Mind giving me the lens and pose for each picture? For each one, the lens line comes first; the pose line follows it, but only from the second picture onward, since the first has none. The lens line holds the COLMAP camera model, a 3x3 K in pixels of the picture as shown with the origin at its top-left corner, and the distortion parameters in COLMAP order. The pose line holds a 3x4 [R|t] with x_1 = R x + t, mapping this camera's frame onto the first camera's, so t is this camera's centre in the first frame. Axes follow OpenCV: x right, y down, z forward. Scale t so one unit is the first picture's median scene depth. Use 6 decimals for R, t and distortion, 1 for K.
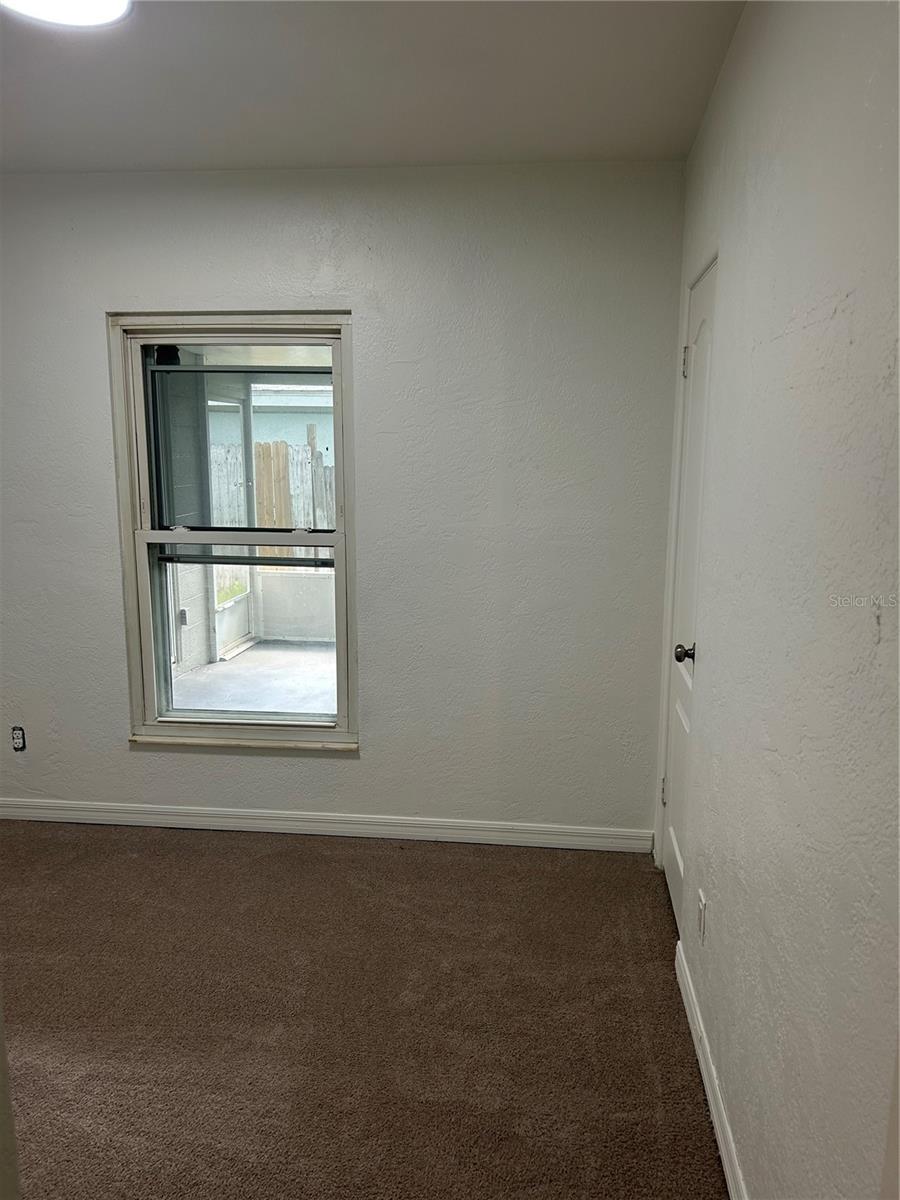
lens RADIAL K [[929.9, 0, 450.0], [0, 929.9, 600.0], [0, 0, 1]] dist [-0.002453, -0.054200]
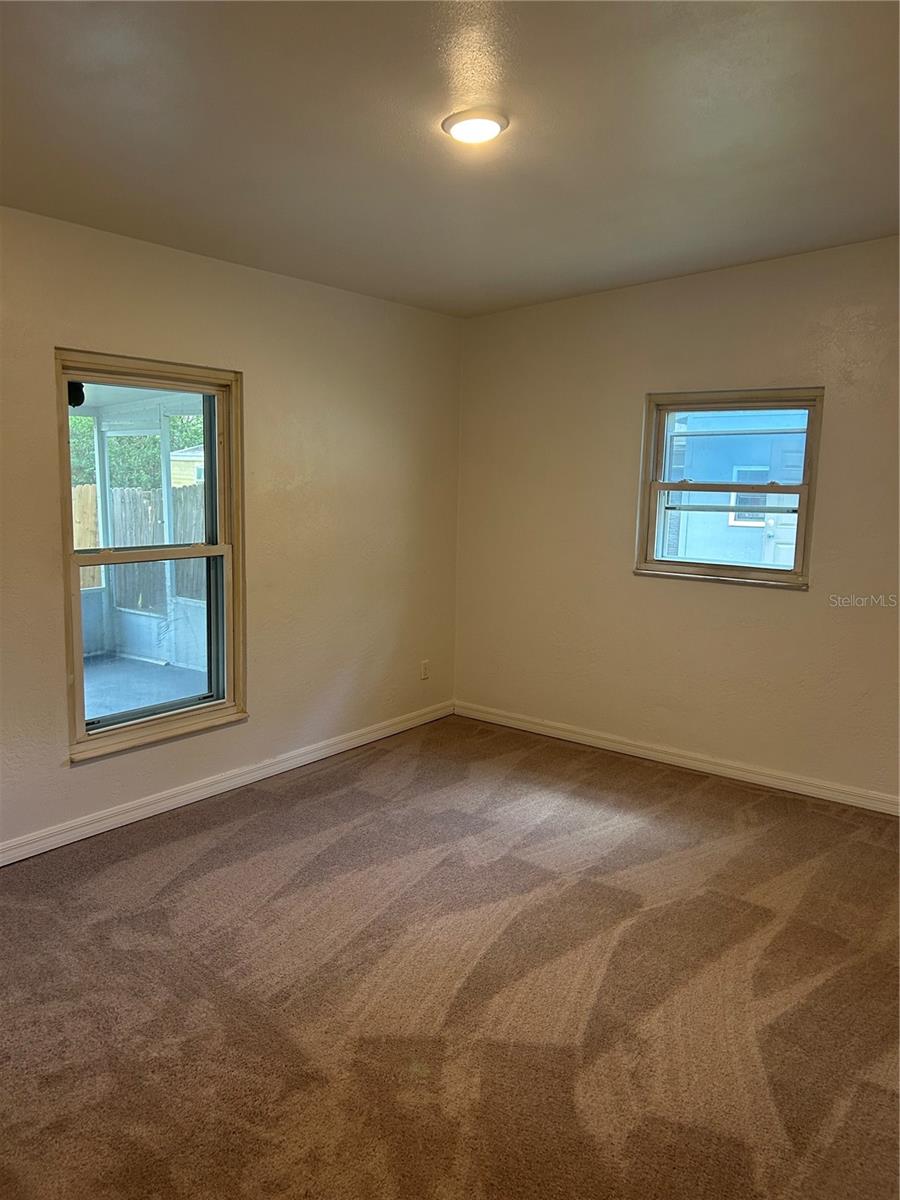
lens RADIAL K [[898.9, 0, 450.0], [0, 898.9, 600.0], [0, 0, 1]] dist [0.033900, -0.038542]
pose [[0.506804, -0.113799, 0.854517, -1.036632], [0.135758, 0.989416, 0.051248, -0.018369], [-0.851305, 0.090035, 0.516889, 0.110870]]
